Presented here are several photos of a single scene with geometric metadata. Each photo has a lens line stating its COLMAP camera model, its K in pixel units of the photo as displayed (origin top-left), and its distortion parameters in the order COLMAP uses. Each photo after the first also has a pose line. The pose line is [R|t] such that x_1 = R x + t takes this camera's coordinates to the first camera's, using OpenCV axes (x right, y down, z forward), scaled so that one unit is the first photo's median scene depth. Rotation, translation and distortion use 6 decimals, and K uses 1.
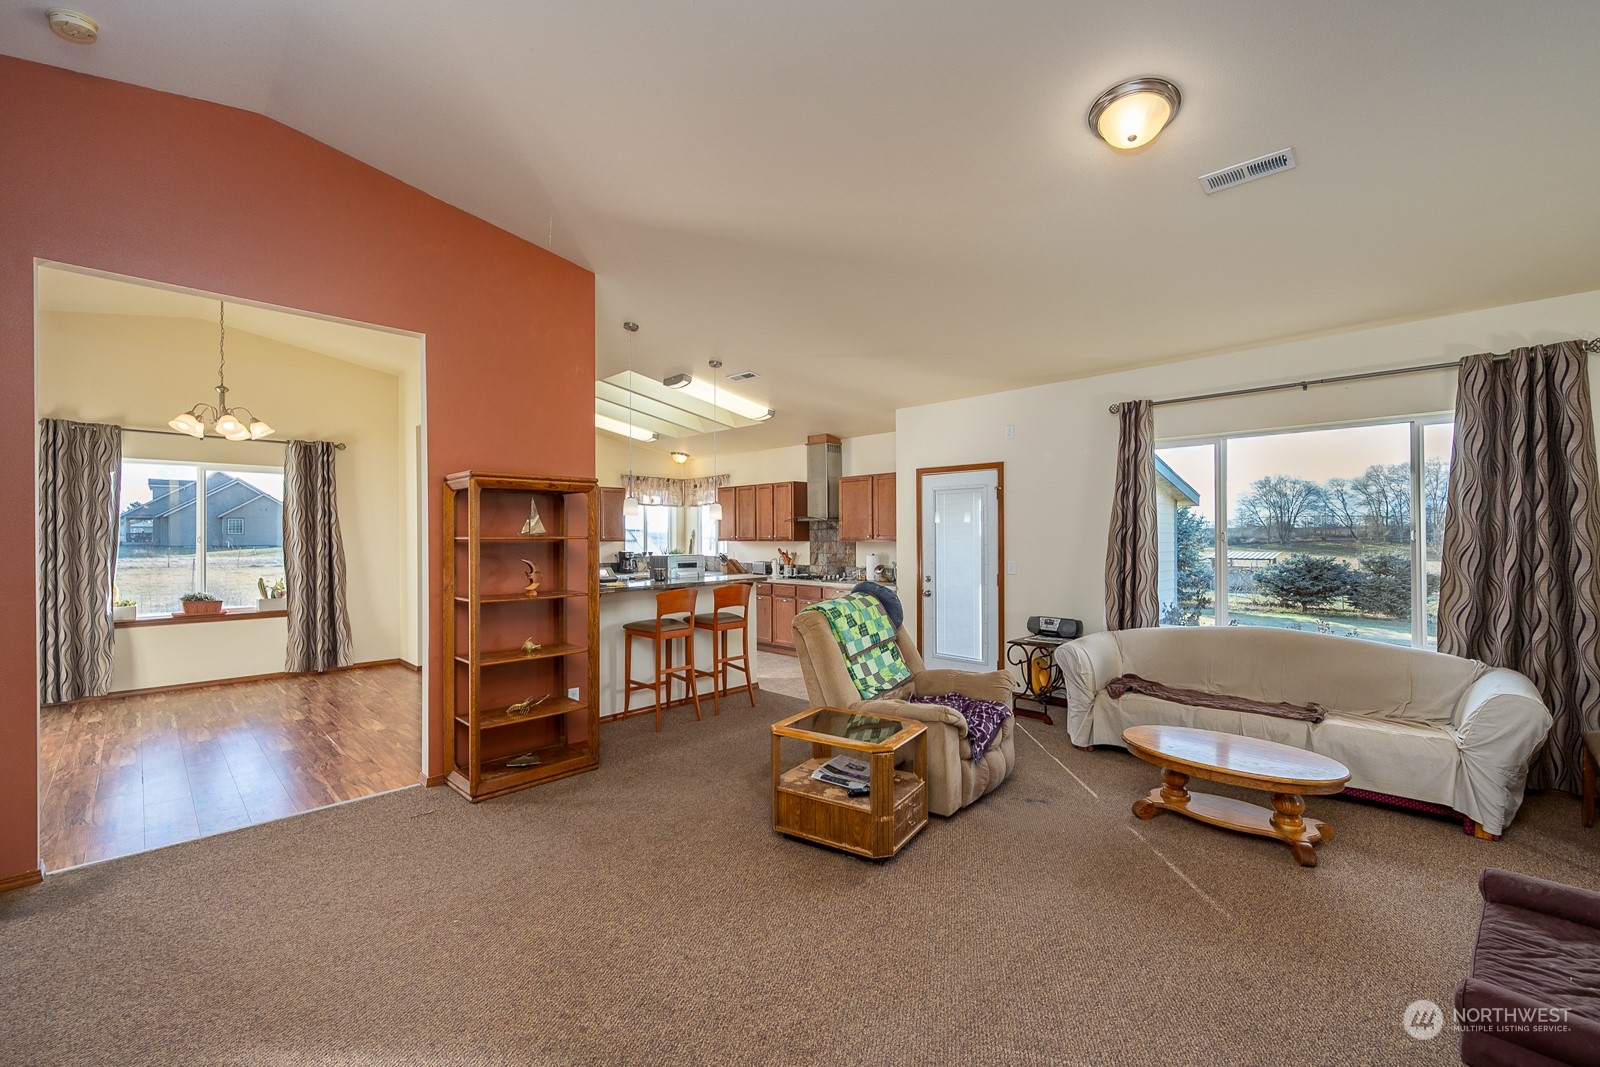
lens RADIAL K [[666.9, 0, 773.1], [0, 666.9, 537.1], [0, 0, 1]] dist [-0.000658, 0.000531]
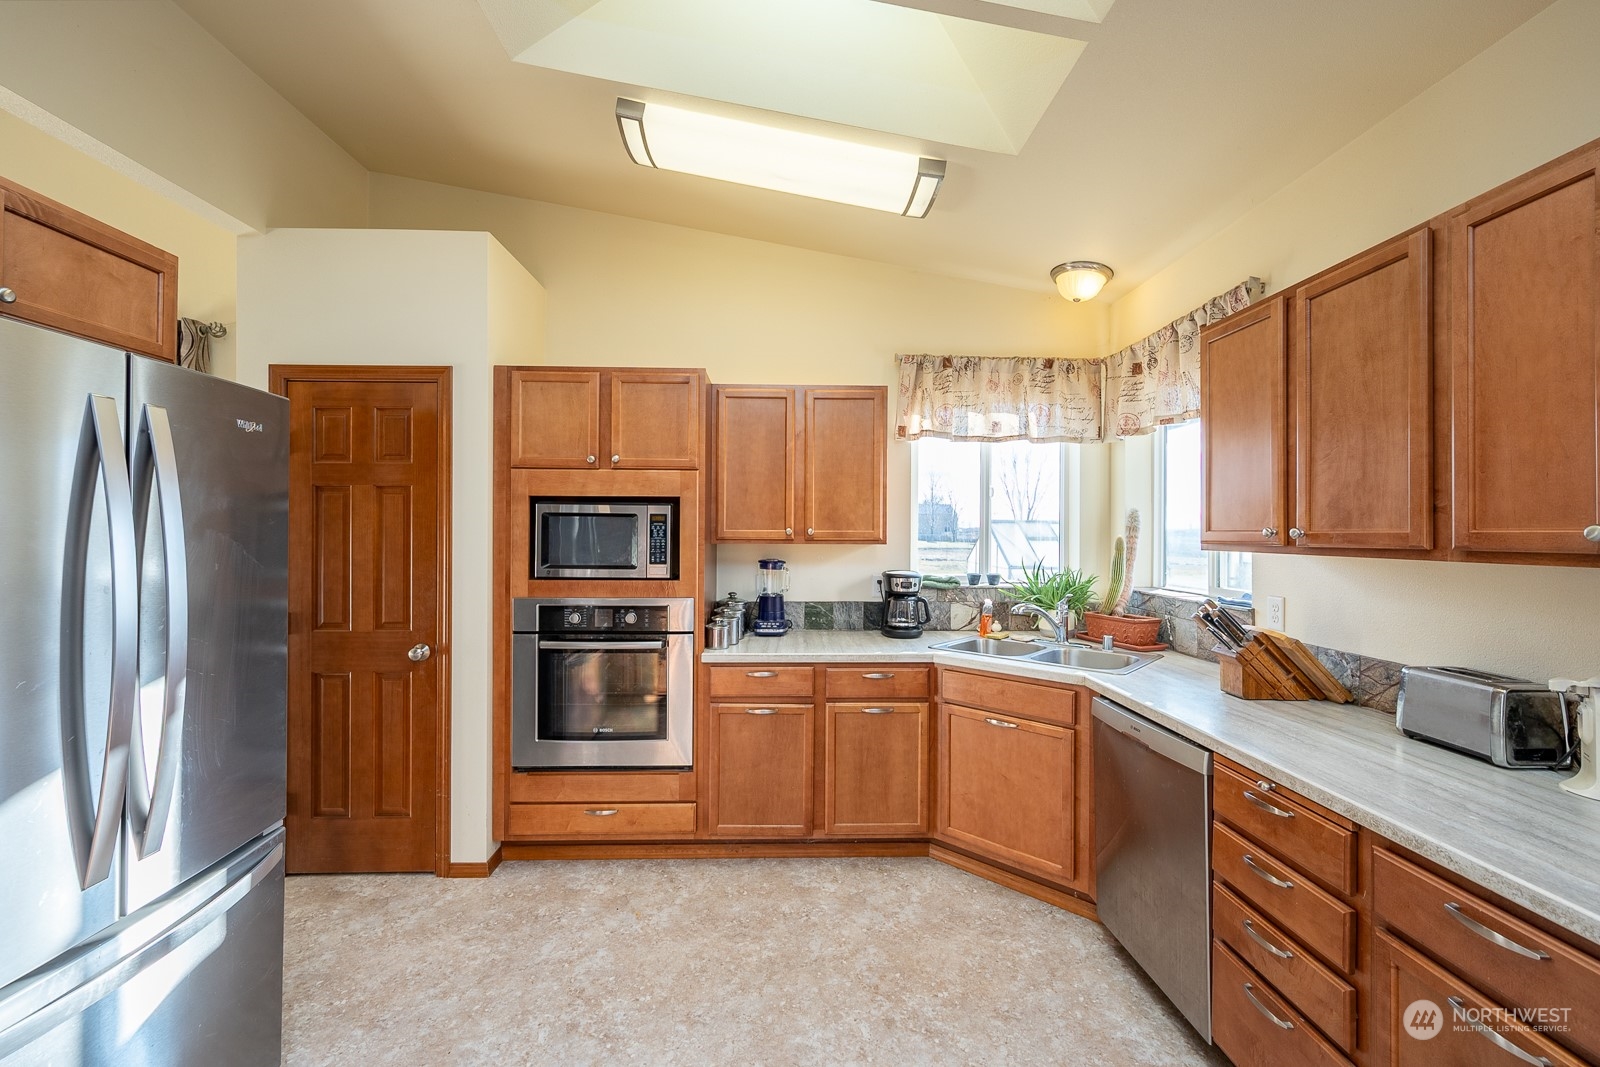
lens RADIAL K [[658.1, 0, 805.2], [0, 658.1, 529.1], [0, 0, 1]] dist [-0.000282, 0.000014]
pose [[0.753325, 0.003089, -0.657642, -0.045307], [-0.007845, 0.999960, -0.004289, 0.000641], [0.657602, 0.008391, 0.753319, 0.964960]]
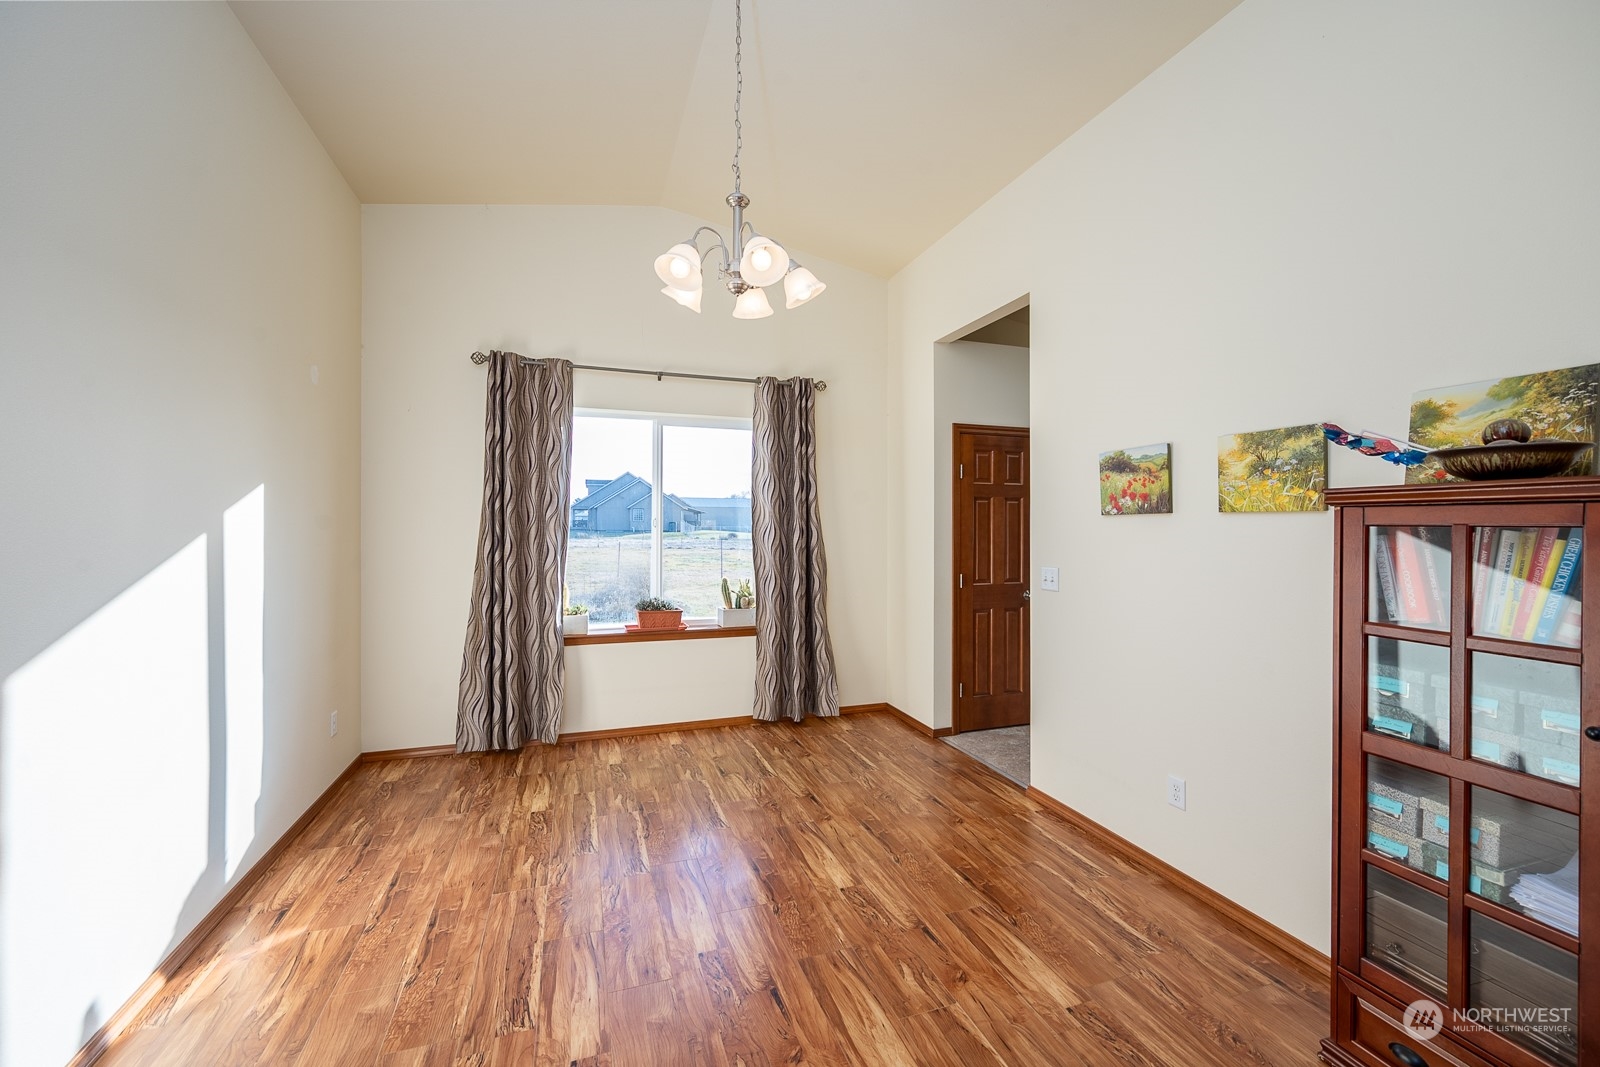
lens RADIAL K [[621.0, 0, 793.4], [0, 621.0, 528.8], [0, 0, 1]] dist [0.001391, -0.000055]
pose [[0.909826, 0.008931, -0.414894, -0.431686], [-0.007347, 0.999958, 0.005412, 0.005353], [0.414925, -0.001876, 0.909854, 0.437646]]
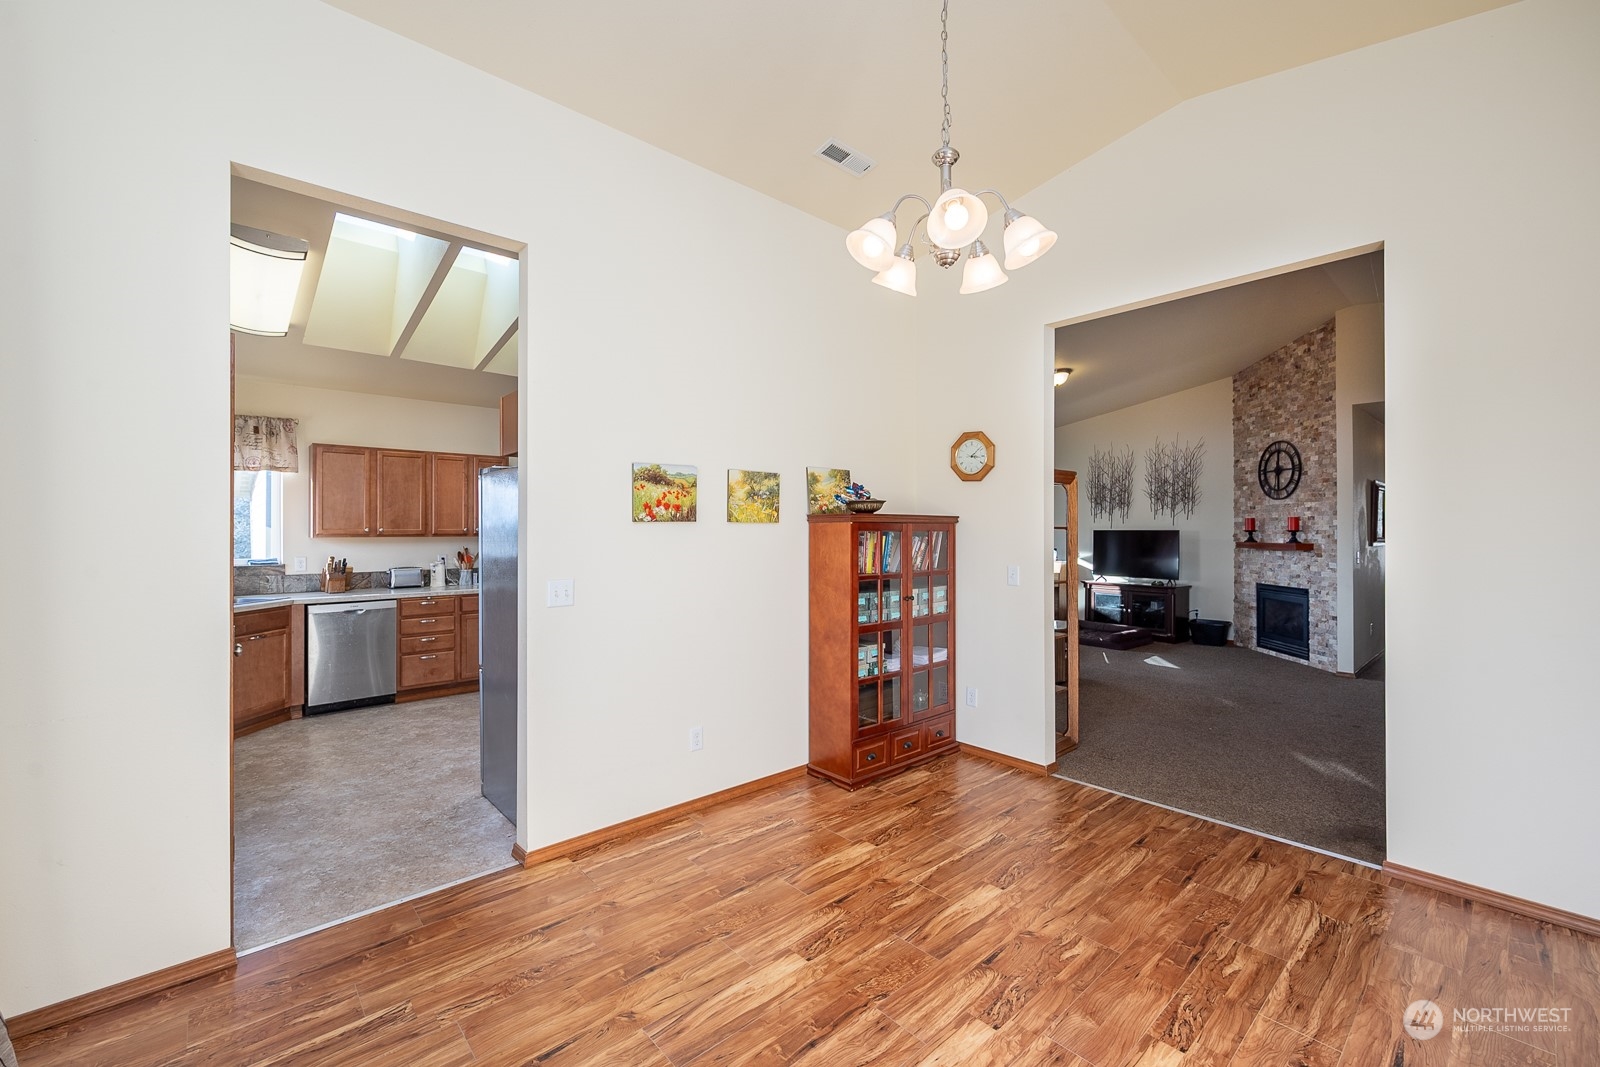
lens RADIAL K [[678.6, 0, 804.8], [0, 678.6, 529.4], [0, 0, 1]] dist [-0.001747, -0.000170]
pose [[0.020269, 0.005793, 0.999778, -0.871333], [0.004288, 0.999974, -0.005881, 0.005659], [-0.999785, 0.004406, 0.020244, 0.757474]]
